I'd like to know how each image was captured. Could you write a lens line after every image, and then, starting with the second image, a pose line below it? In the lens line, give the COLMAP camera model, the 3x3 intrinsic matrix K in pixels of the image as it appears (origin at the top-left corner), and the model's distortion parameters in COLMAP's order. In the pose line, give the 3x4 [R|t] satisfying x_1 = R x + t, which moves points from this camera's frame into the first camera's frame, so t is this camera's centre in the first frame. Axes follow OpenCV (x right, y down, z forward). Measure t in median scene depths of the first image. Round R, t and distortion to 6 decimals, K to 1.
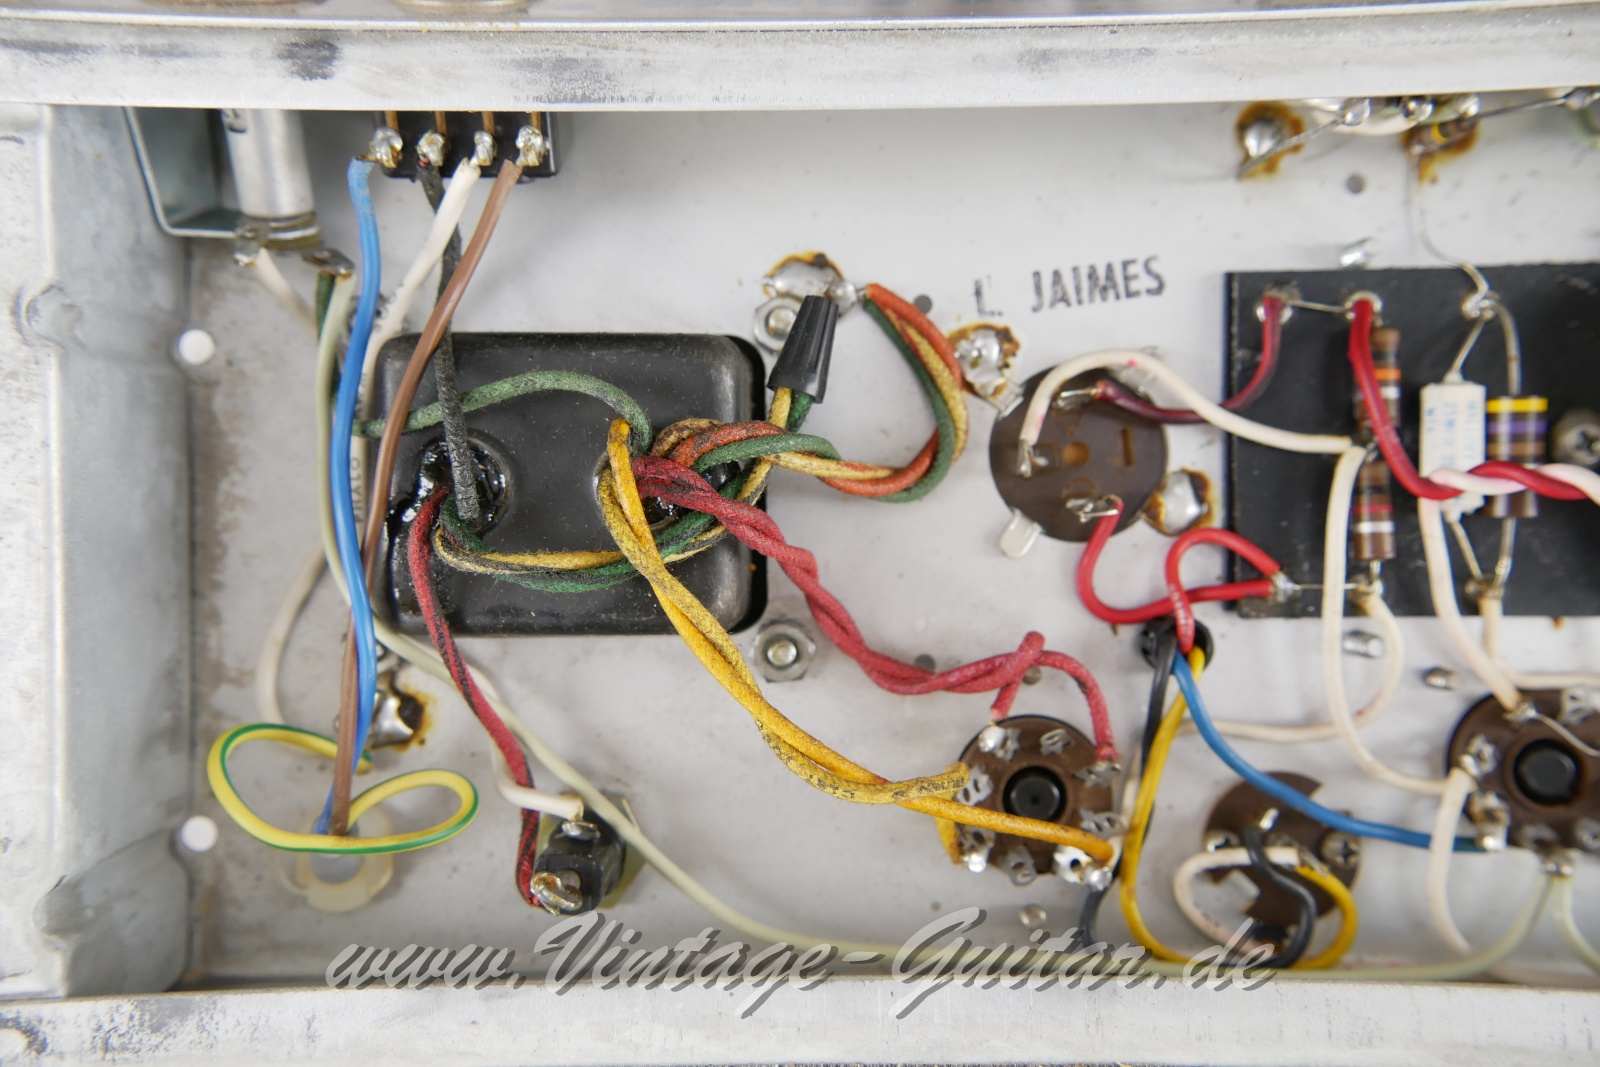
lens RADIAL K [[1481.1, 0, 800.0], [0, 1481.1, 533.5], [0, 0, 1]] dist [0.112068, 0.157538]
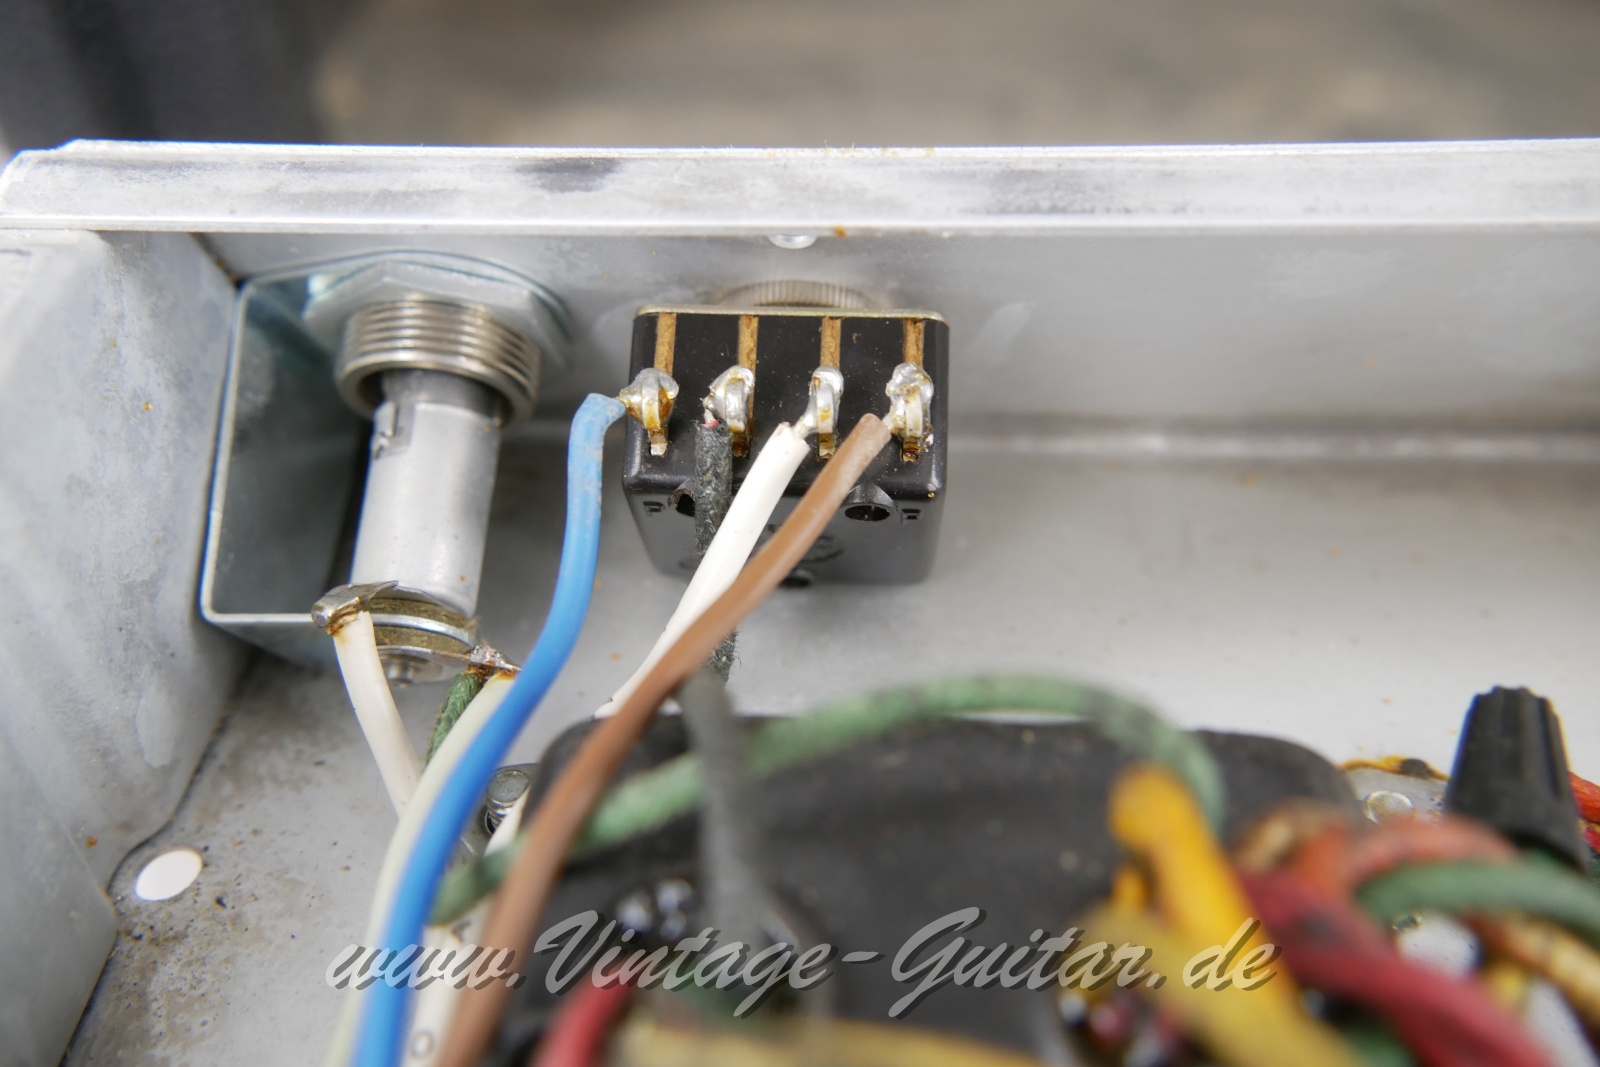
lens RADIAL K [[1493.8, 0, 800.0], [0, 1493.8, 533.5], [0, 0, 1]] dist [0.066322, 0.002883]
pose [[0.997174, 0.014227, -0.073762, -0.164778], [-0.063682, 0.680941, -0.729564, 0.153475], [0.039848, 0.732200, 0.679923, 0.616374]]
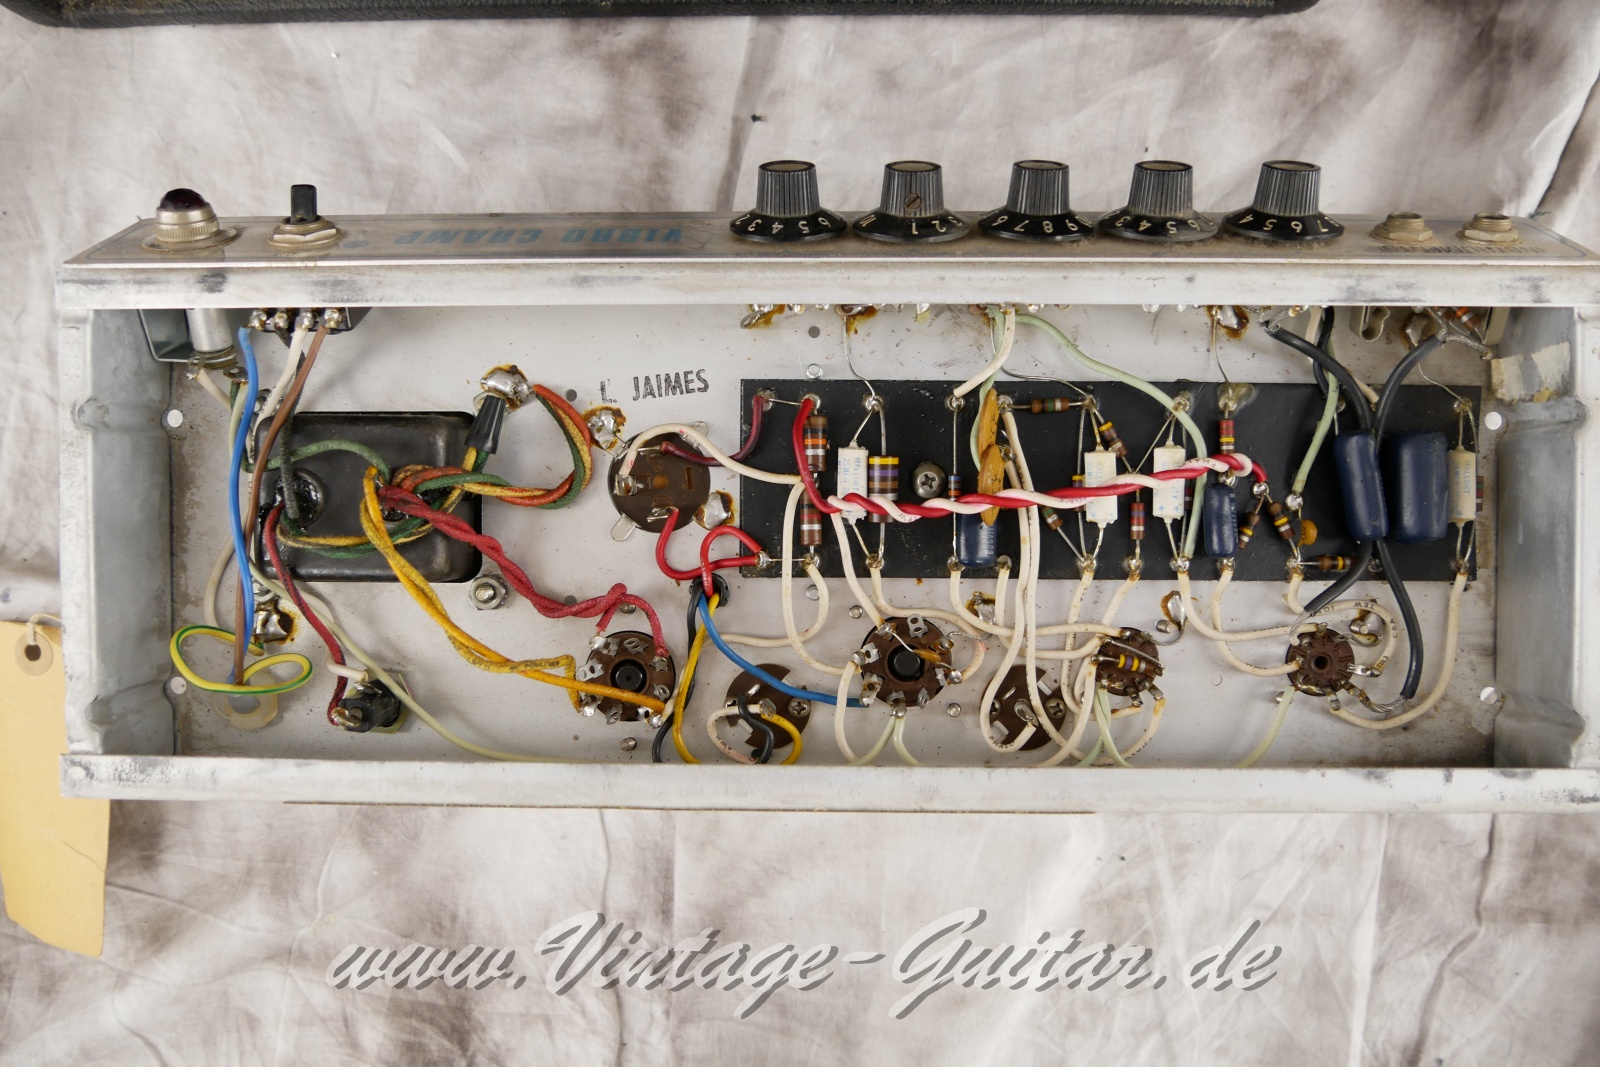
lens RADIAL K [[1397.2, 0, 800.0], [0, 1397.2, 533.5], [0, 0, 1]] dist [-0.001943, 0.001667]
pose [[0.997902, 0.013555, -0.063315, 0.474424], [-0.011812, 0.999543, 0.027813, -0.042357], [0.063663, -0.027007, 0.997606, -0.647427]]
